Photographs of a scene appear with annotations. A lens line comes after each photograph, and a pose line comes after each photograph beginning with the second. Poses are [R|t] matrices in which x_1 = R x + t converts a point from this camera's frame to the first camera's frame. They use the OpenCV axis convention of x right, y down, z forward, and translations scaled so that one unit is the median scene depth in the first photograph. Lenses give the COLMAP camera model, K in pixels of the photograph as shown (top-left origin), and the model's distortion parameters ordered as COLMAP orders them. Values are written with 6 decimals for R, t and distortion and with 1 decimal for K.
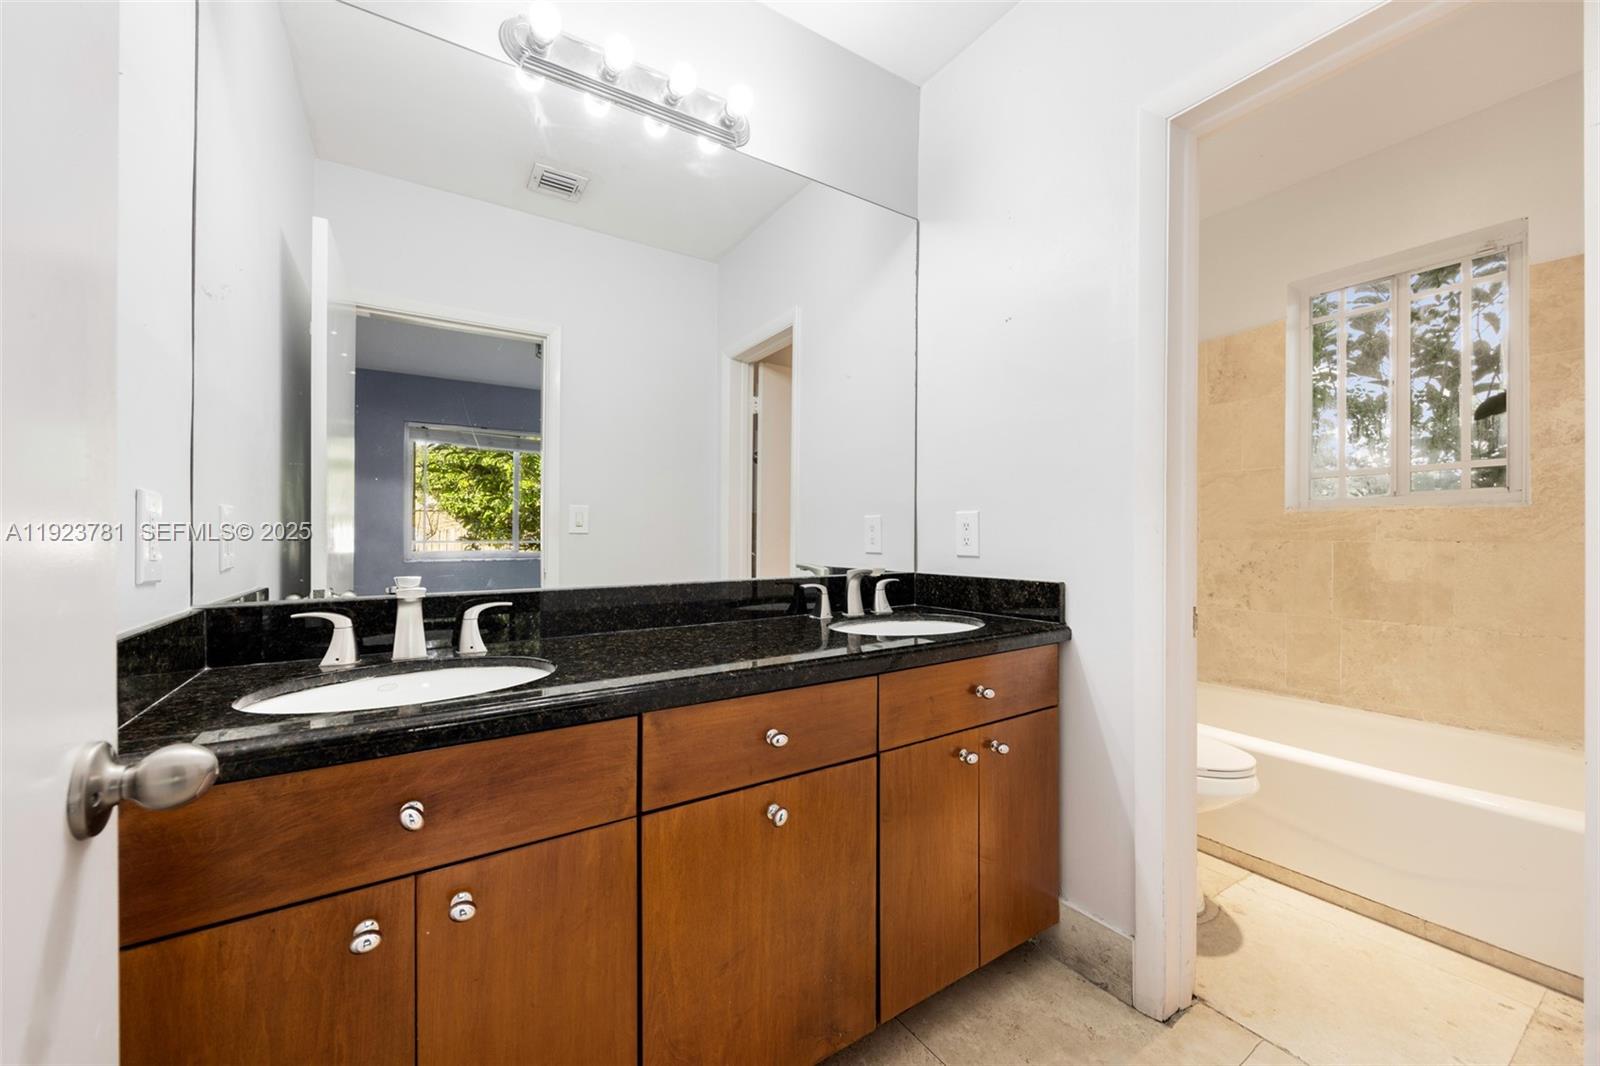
lens RADIAL K [[616.2, 0, 794.7], [0, 616.2, 542.6], [0, 0, 1]] dist [-0.009105, 0.000076]
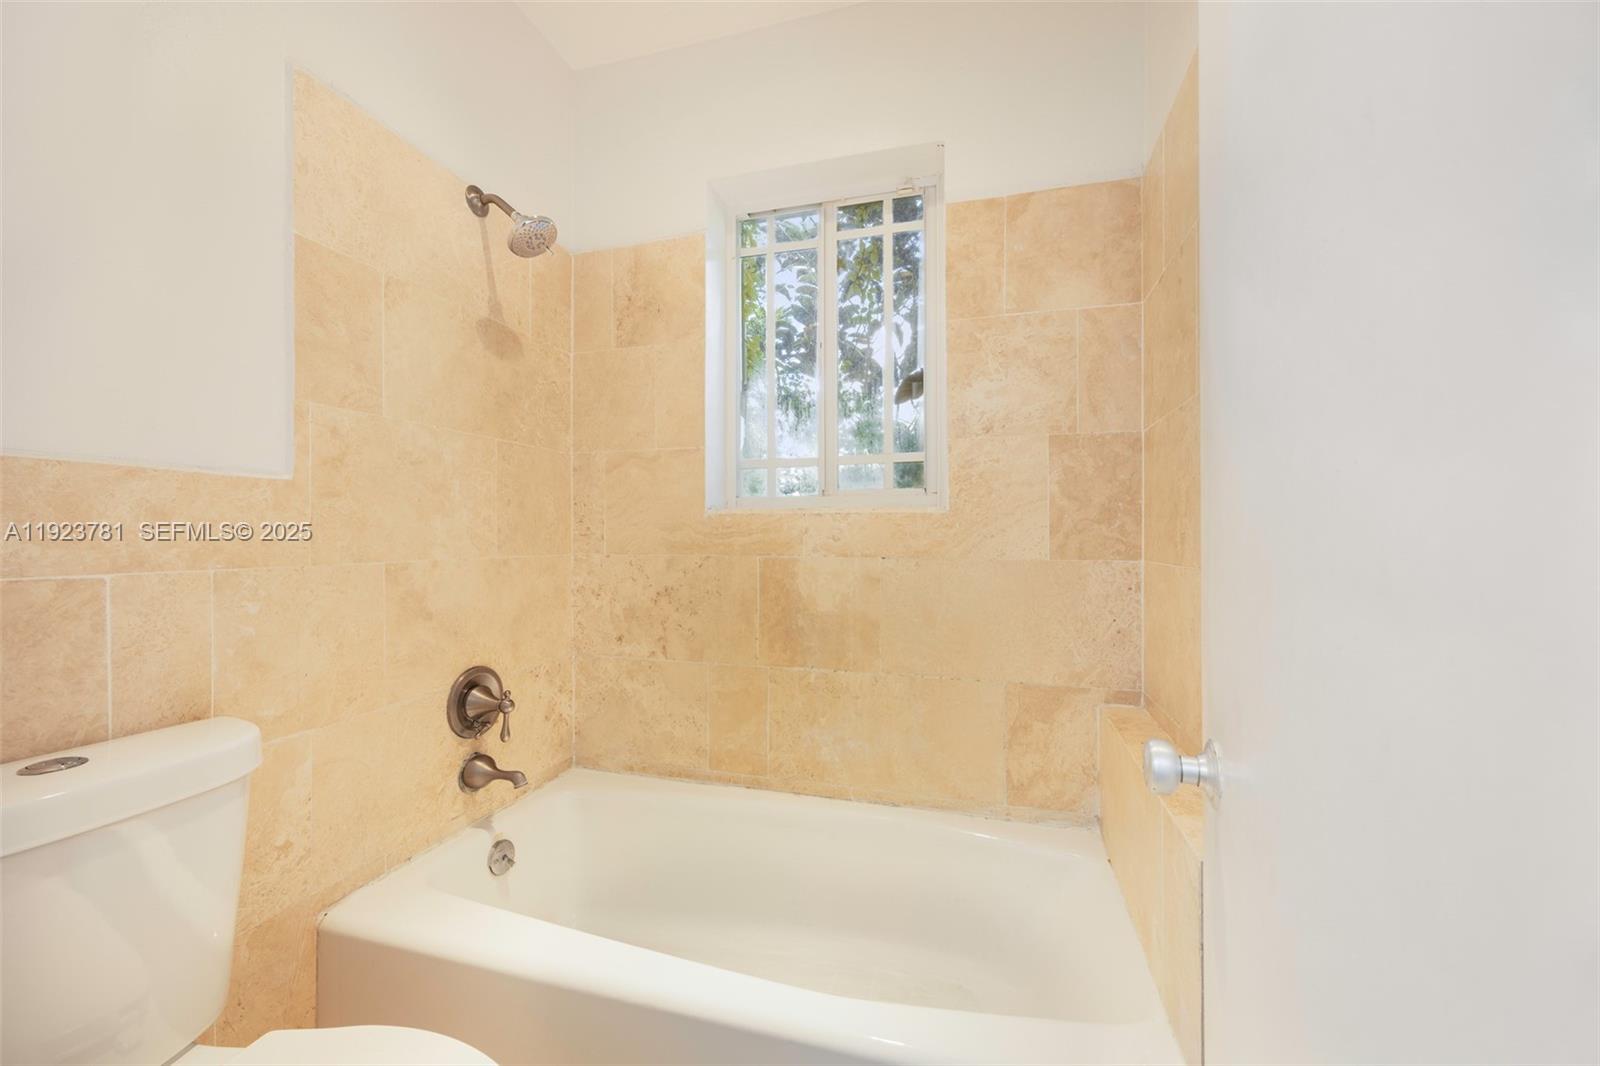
lens RADIAL K [[616.2, 0, 802.6], [0, 616.2, 536.7], [0, 0, 1]] dist [-0.009105, 0.000076]
pose [[0.748567, 0.002821, 0.663053, 0.457162], [0.005764, 0.999925, -0.010762, -0.017661], [-0.663034, 0.011878, 0.748495, 0.445283]]
